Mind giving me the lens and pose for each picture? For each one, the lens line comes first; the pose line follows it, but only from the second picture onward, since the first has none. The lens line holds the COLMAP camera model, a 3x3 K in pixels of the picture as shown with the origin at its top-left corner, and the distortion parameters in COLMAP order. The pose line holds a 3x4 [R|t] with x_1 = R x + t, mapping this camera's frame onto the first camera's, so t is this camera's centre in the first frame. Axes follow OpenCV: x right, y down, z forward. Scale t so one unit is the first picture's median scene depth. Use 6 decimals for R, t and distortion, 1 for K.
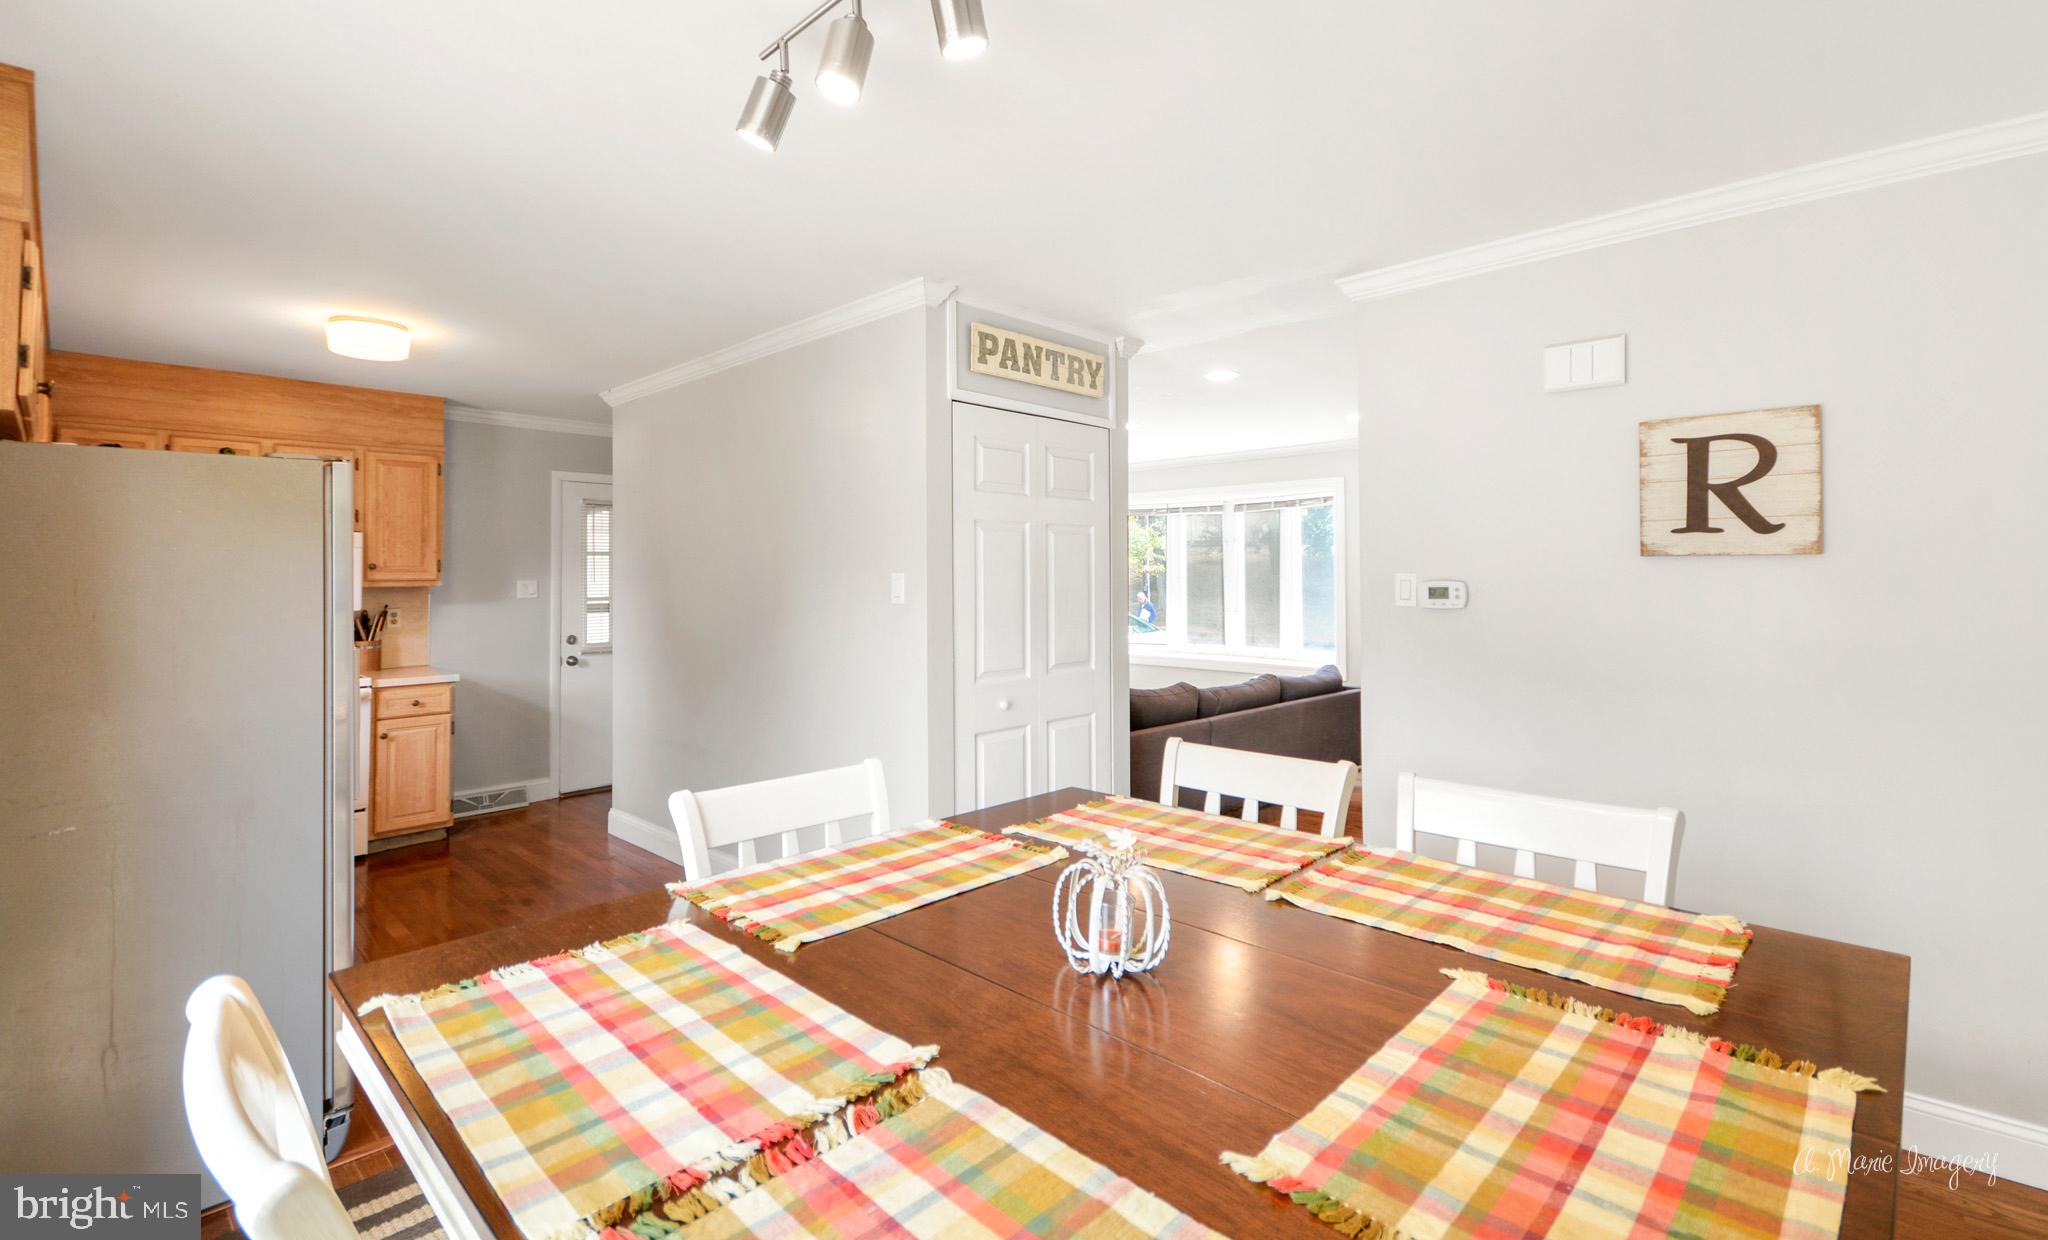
lens RADIAL K [[911.7, 0, 1000.4], [0, 911.7, 562.0], [0, 0, 1]] dist [0.003838, 0.000413]
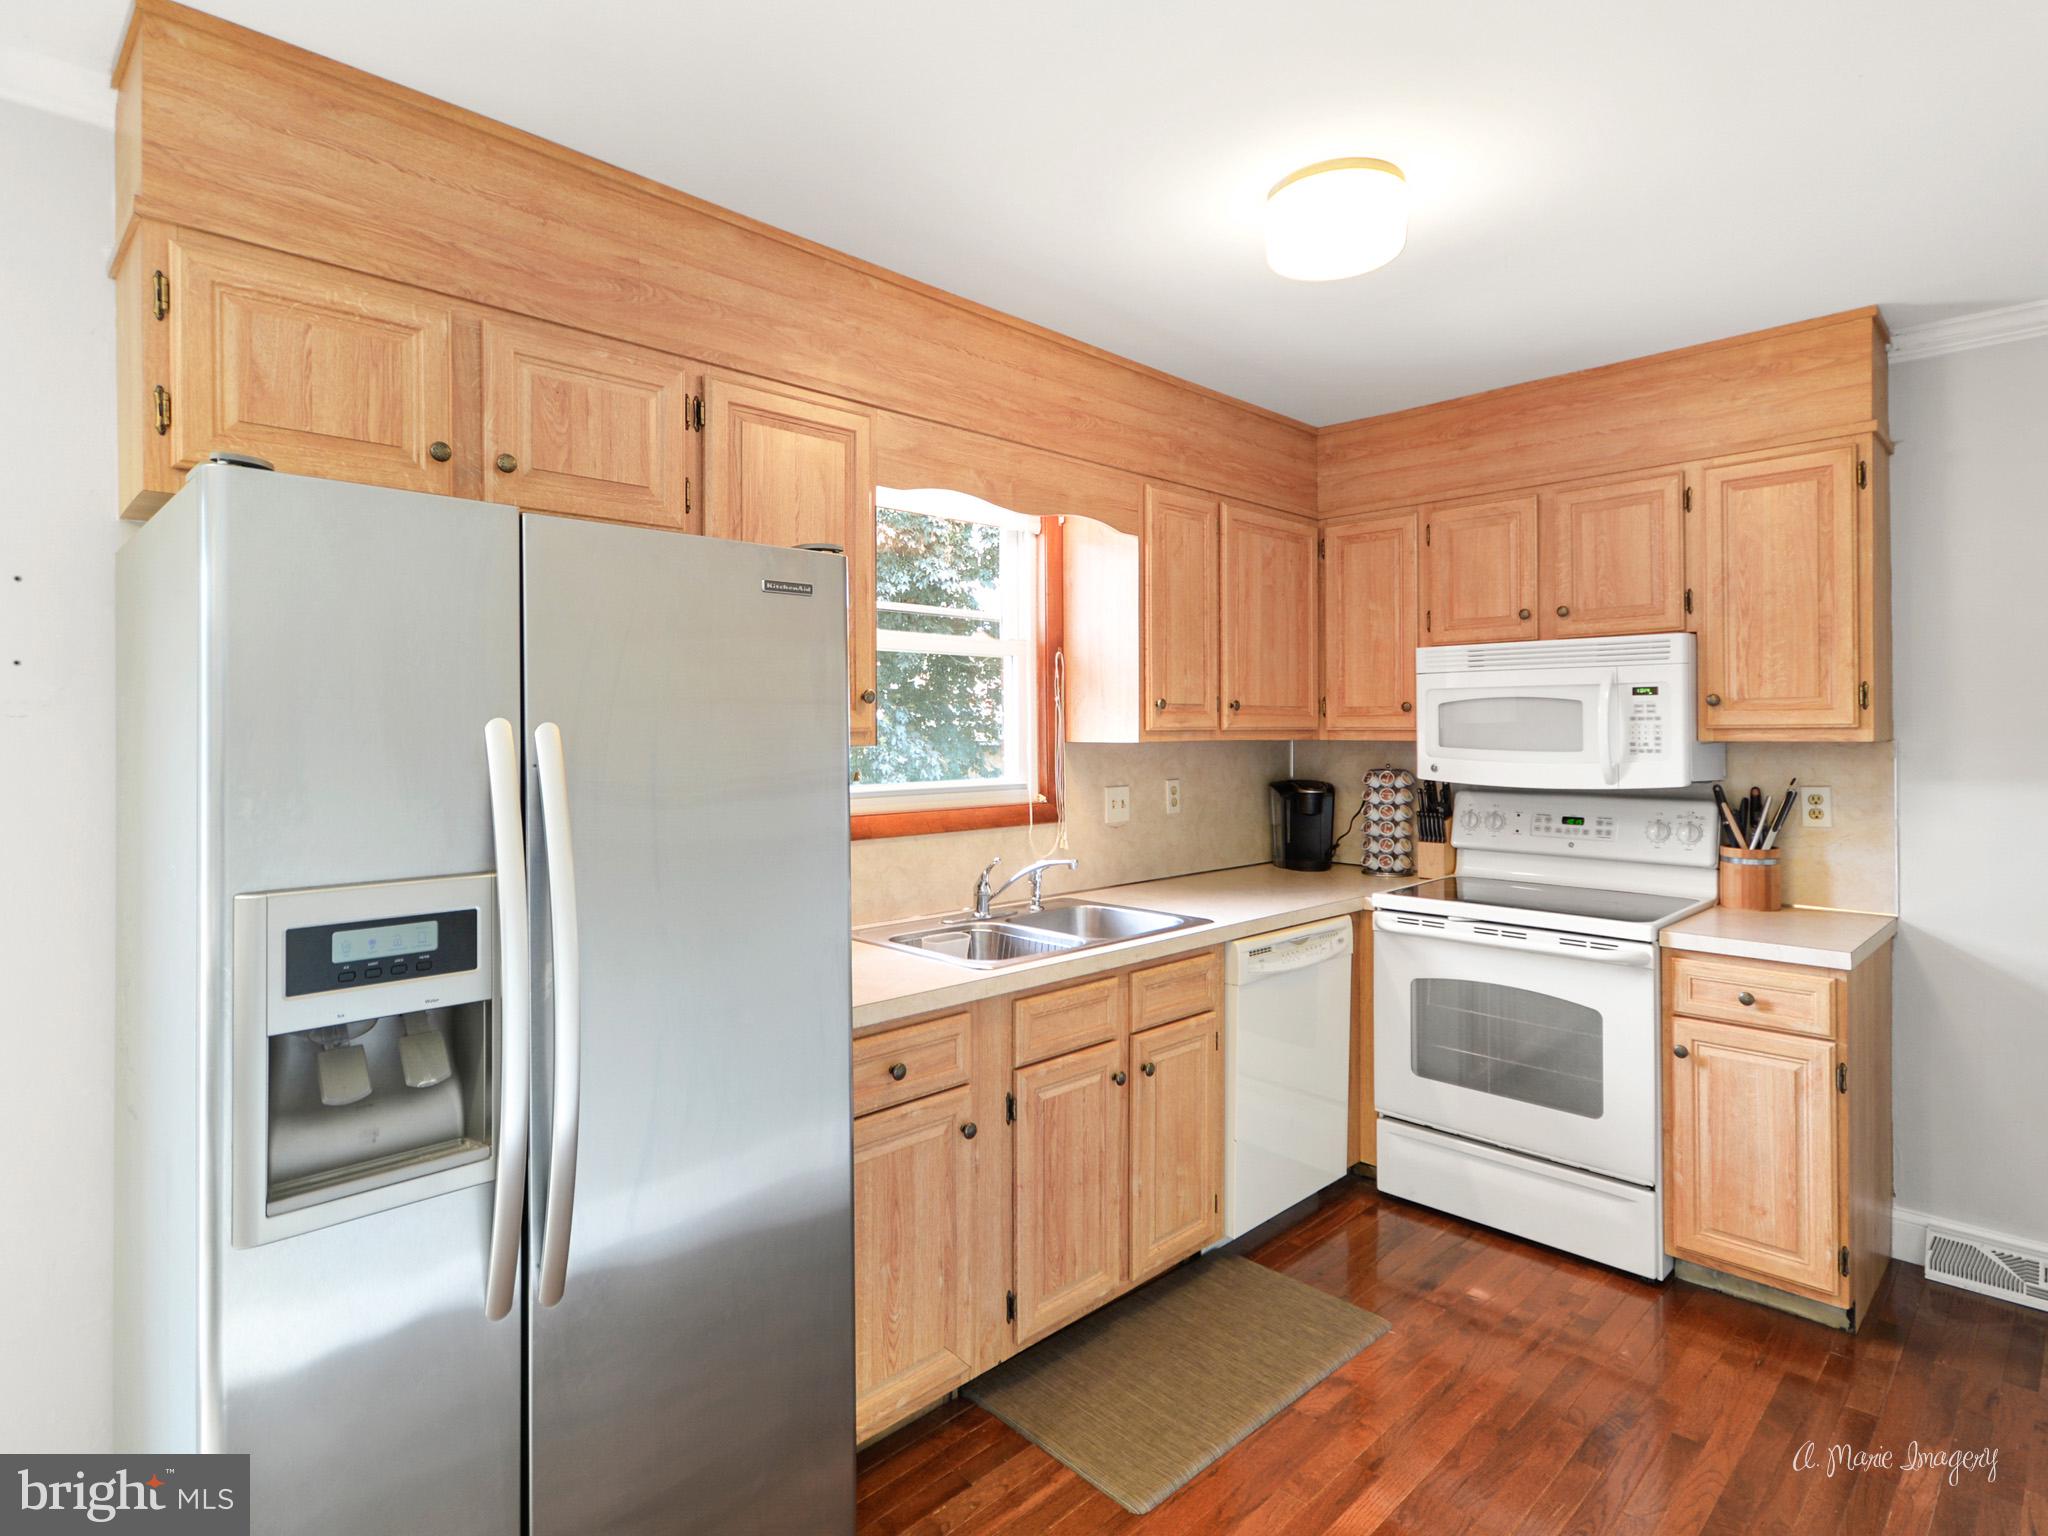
lens RADIAL K [[1082.0, 0, 1041.6], [0, 1082.0, 731.8], [0, 0, 1]] dist [0.001909, 0.000595]
pose [[0.018688, 0.003560, -0.999819, -0.038030], [0.016761, 0.999852, 0.003874, 0.004921], [0.999685, -0.016830, 0.018626, 0.220429]]
